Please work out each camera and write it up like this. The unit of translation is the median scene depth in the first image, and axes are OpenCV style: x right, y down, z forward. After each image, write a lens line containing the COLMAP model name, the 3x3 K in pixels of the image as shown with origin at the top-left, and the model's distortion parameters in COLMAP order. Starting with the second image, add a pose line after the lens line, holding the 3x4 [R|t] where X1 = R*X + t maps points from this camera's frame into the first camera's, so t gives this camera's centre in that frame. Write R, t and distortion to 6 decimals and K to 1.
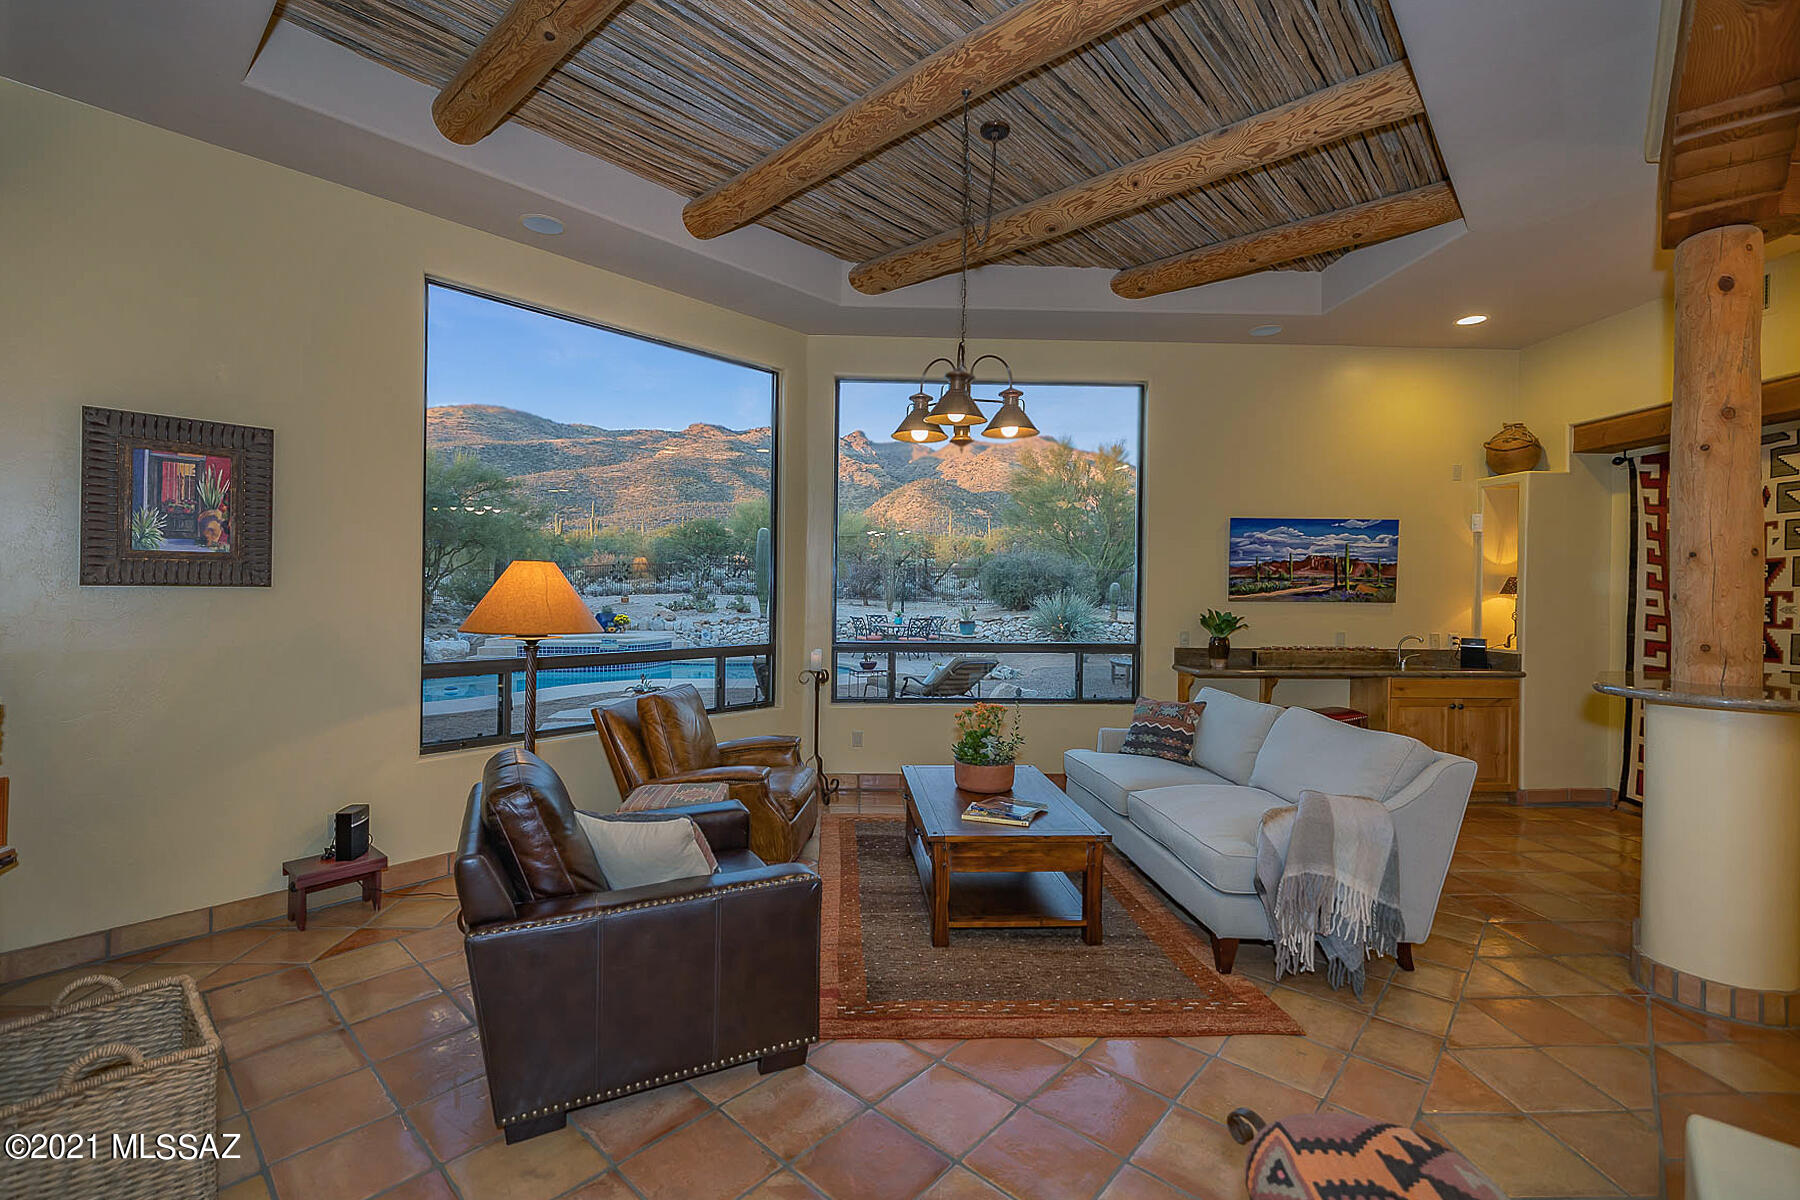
lens RADIAL K [[807.5, 0, 821.4], [0, 807.5, 598.5], [0, 0, 1]] dist [-0.001019, -0.000316]
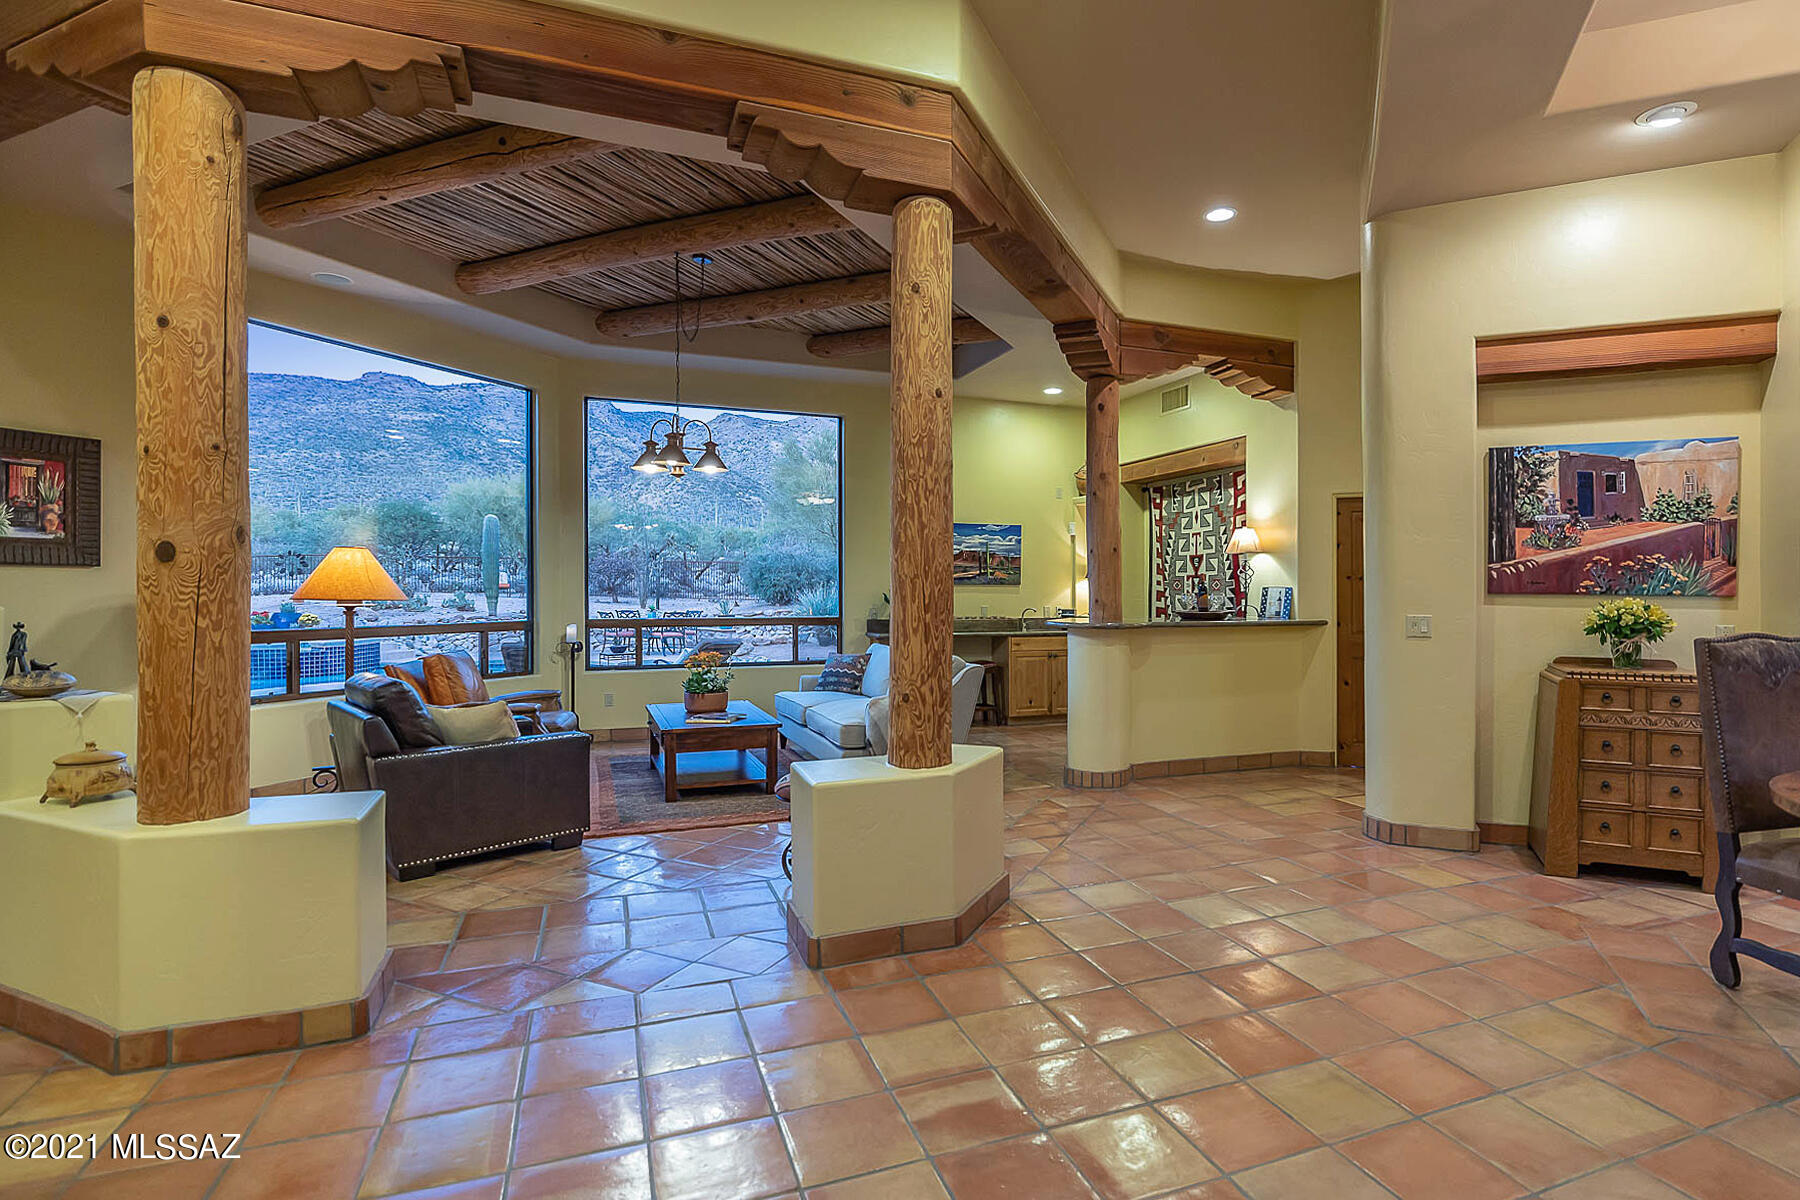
lens RADIAL K [[941.7, 0, 982.0], [0, 941.7, 606.9], [0, 0, 1]] dist [-0.000258, -0.001039]
pose [[0.910604, -0.015441, 0.412992, -0.027258], [0.012105, 0.999870, 0.010695, 0.027932], [-0.413103, -0.004740, 0.910672, -0.508128]]
